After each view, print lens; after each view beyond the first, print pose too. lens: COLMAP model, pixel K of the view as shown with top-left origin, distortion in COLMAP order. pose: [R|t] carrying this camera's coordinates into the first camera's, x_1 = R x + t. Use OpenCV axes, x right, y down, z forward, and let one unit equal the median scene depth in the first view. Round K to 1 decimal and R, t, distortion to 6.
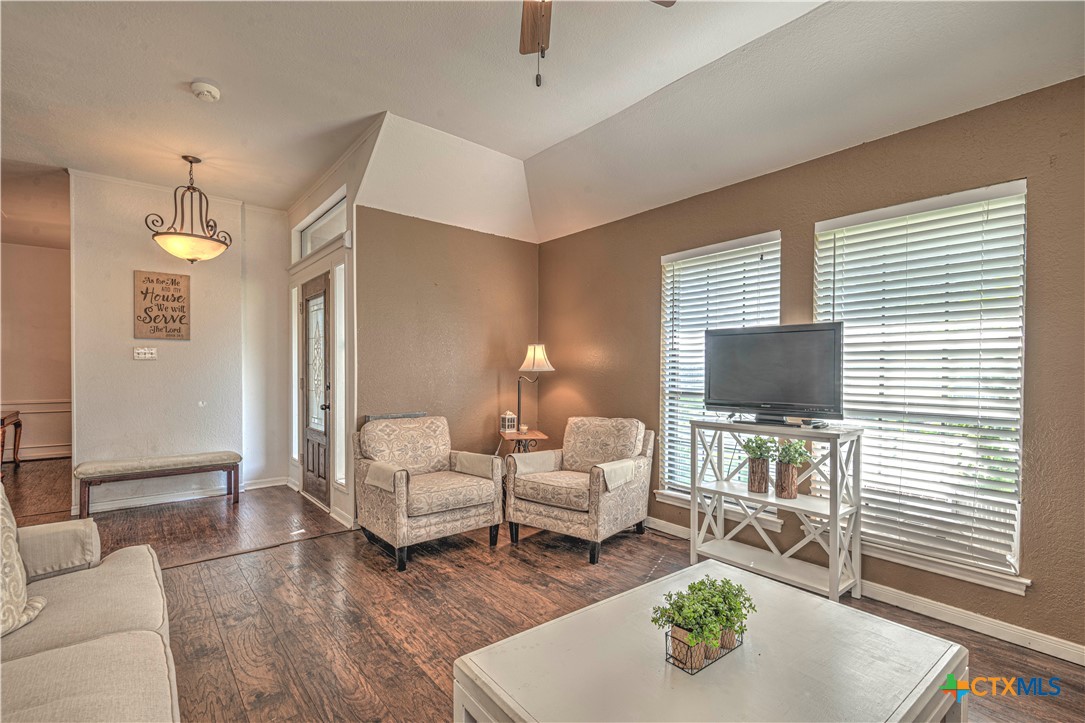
lens RADIAL K [[508.0, 0, 542.5], [0, 508.0, 361.5], [0, 0, 1]] dist [0.001940, 0.000064]
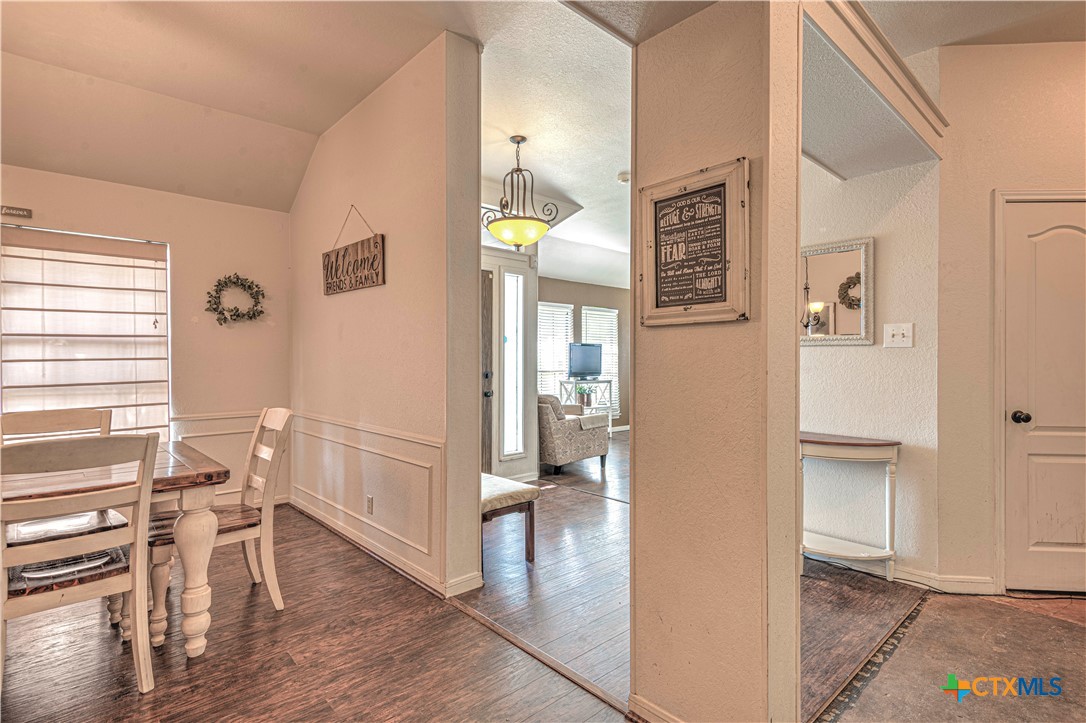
lens RADIAL K [[478.4, 0, 568.3], [0, 478.4, 361.7], [0, 0, 1]] dist [0.002668, 0.000165]
pose [[-0.057711, -0.005122, 0.998320, -1.971672], [-0.005674, 0.999972, 0.004803, 0.015455], [-0.998317, -0.005387, -0.057738, 1.186577]]
